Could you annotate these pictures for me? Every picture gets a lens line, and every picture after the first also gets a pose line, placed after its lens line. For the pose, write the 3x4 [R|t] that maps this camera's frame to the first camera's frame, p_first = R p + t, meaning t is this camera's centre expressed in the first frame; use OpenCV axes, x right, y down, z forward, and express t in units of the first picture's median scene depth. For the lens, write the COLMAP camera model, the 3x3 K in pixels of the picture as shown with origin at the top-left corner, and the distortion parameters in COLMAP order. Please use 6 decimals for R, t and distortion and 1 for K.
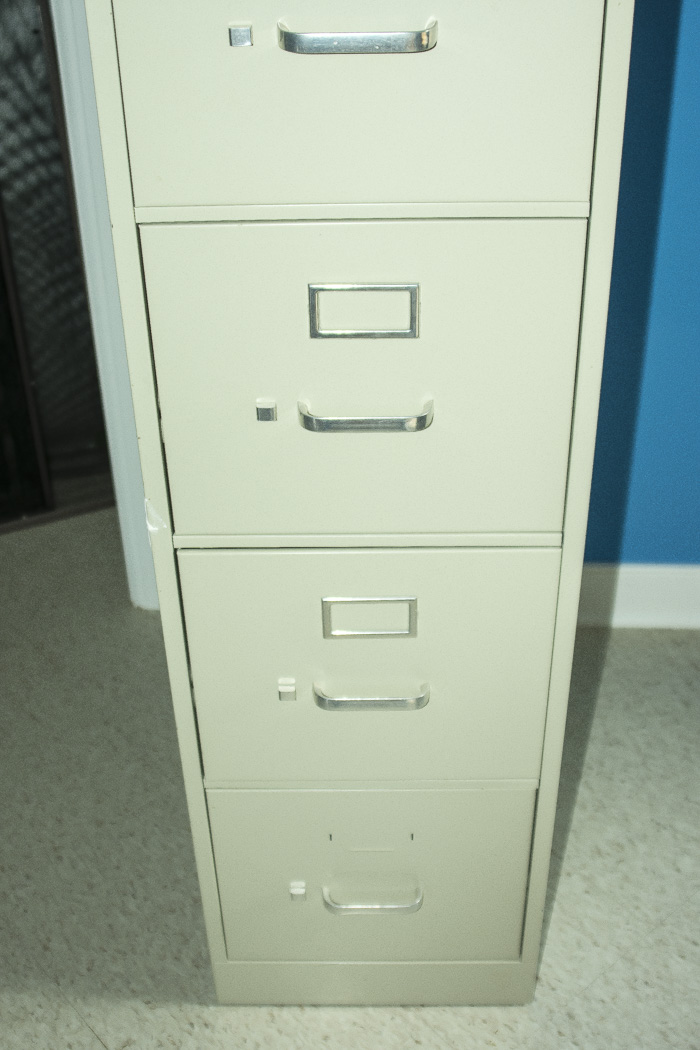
lens RADIAL K [[1302.3, 0, 350.0], [0, 1302.3, 525.0], [0, 0, 1]] dist [-0.093100, -0.010977]
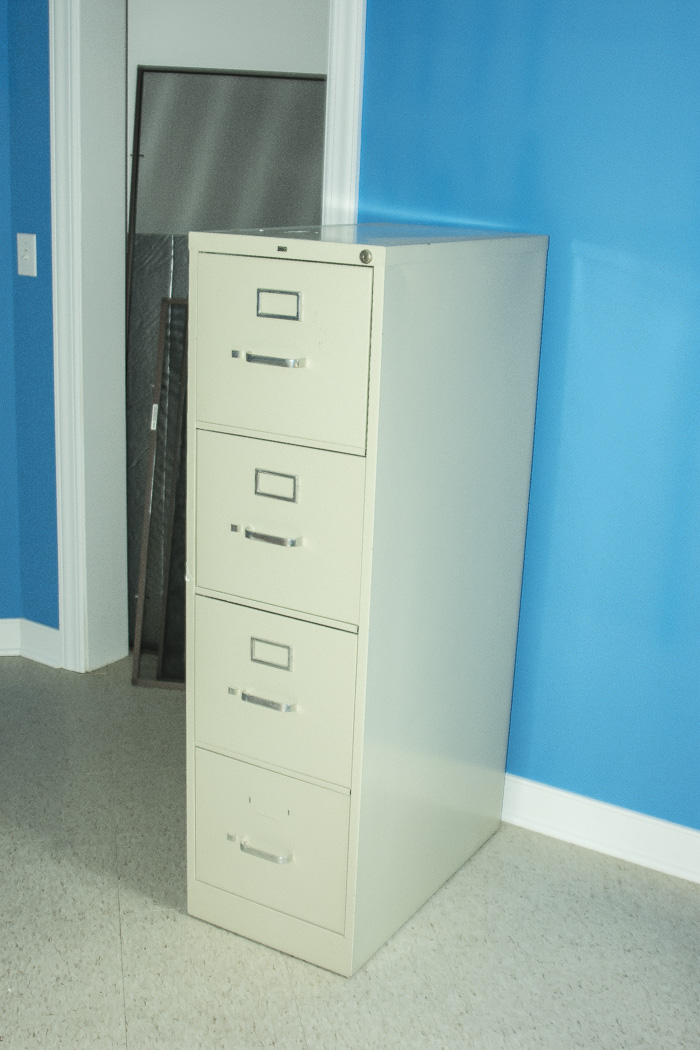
lens RADIAL K [[1250.7, 0, 350.0], [0, 1250.7, 525.0], [0, 0, 1]] dist [-0.140844, 0.044392]
pose [[0.870806, 0.193245, -0.452054, 0.703547], [-0.332246, 0.909069, -0.251407, 0.248284], [0.362365, 0.369120, 0.855828, -0.467926]]
